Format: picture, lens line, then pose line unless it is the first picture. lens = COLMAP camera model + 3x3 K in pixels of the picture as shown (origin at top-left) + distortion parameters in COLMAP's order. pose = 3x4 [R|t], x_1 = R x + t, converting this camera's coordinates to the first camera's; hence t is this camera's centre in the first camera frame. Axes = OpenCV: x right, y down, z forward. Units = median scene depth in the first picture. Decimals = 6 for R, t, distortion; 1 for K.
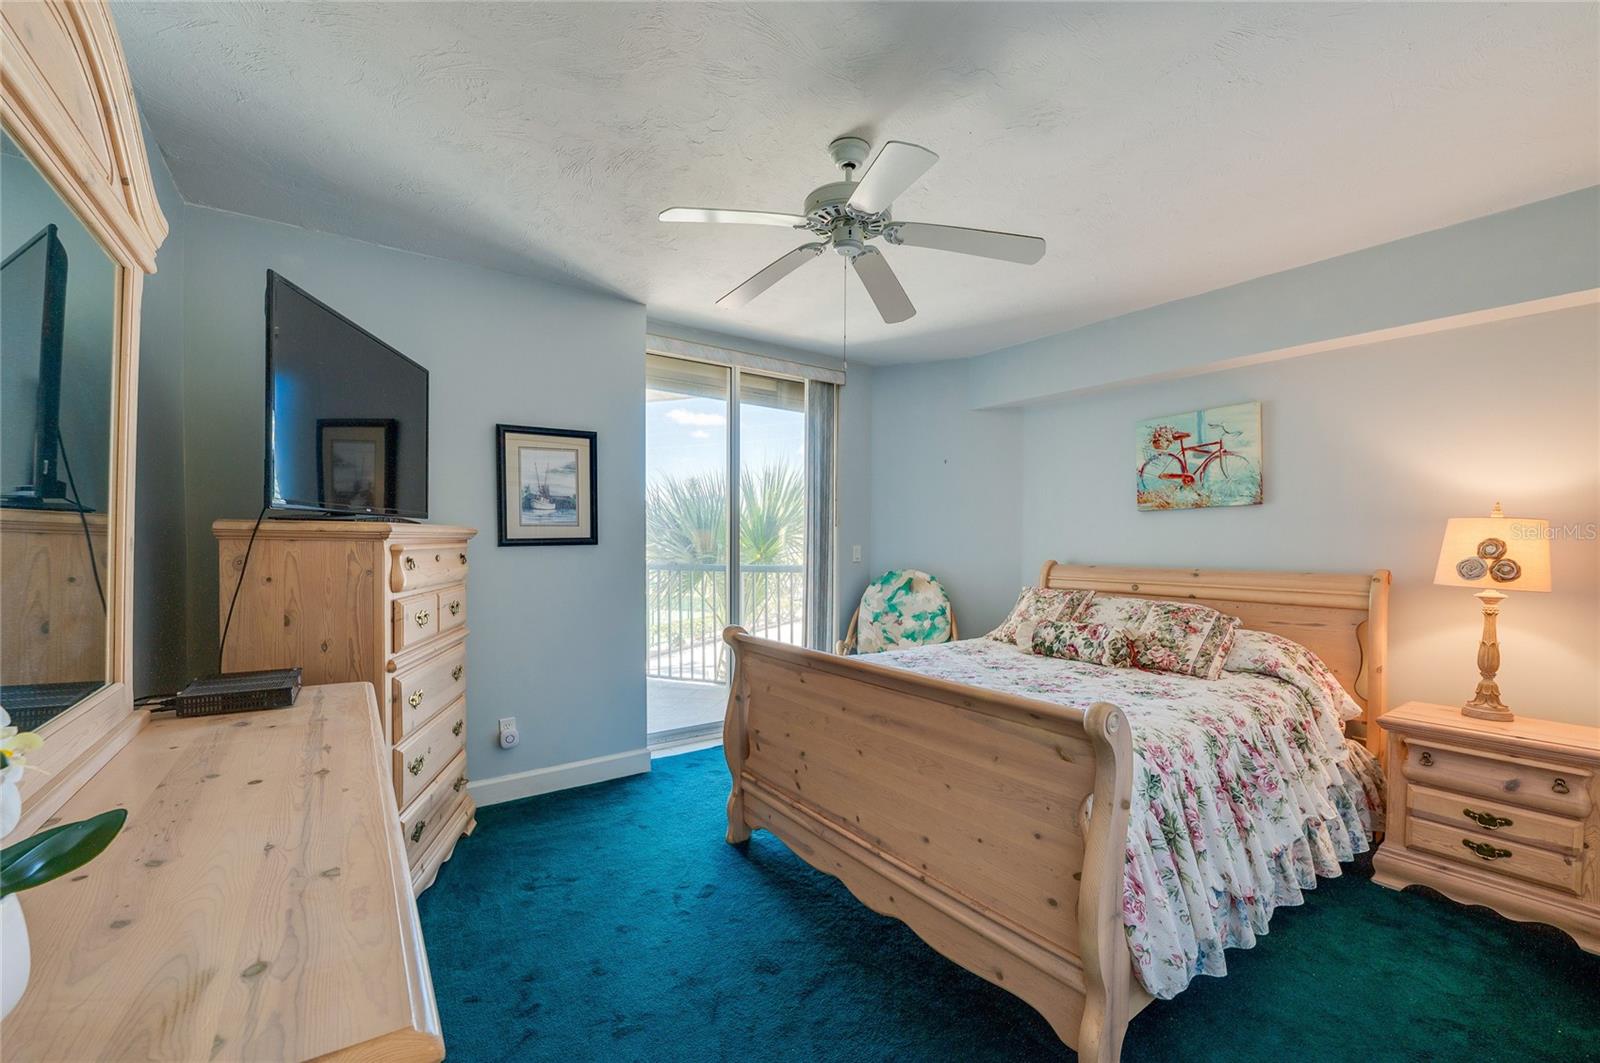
lens RADIAL K [[633.3, 0, 802.6], [0, 633.3, 527.5], [0, 0, 1]] dist [-0.003815, -0.000196]
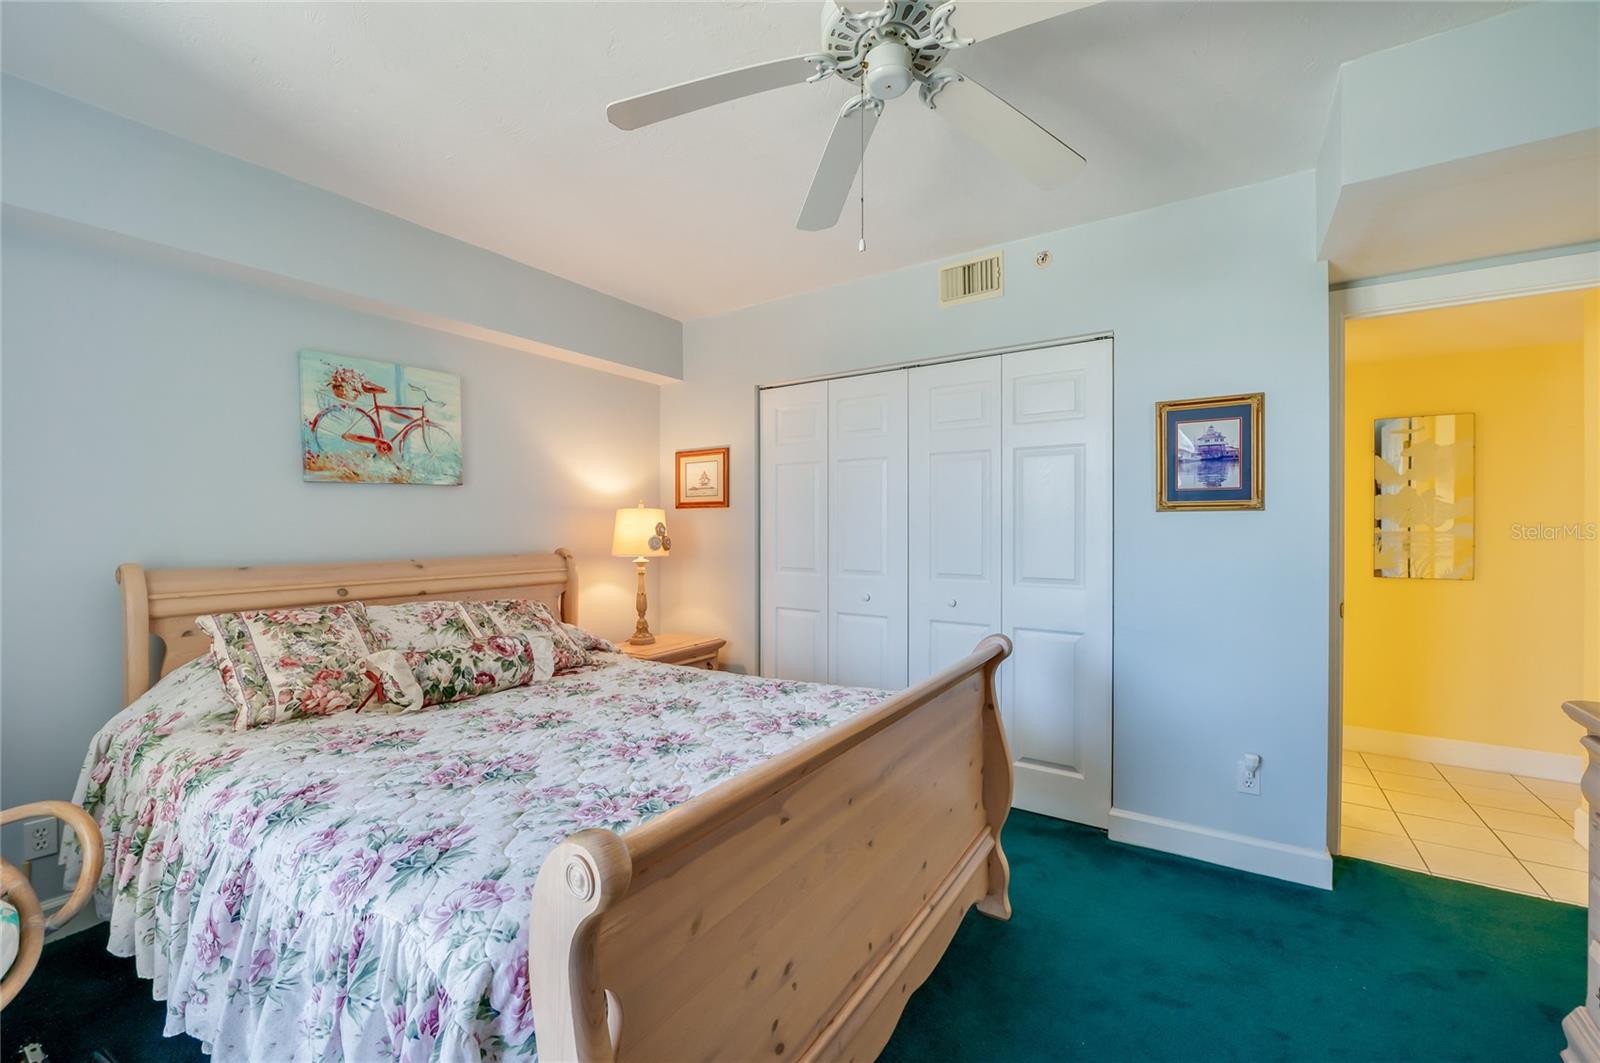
lens RADIAL K [[633.3, 0, 802.6], [0, 633.3, 527.5], [0, 0, 1]] dist [-0.003815, -0.000196]
pose [[-0.331510, -0.006322, 0.943431, -0.312105], [-0.017827, 0.999841, 0.000436, 0.014955], [-0.943283, -0.016674, -0.331570, 0.791730]]
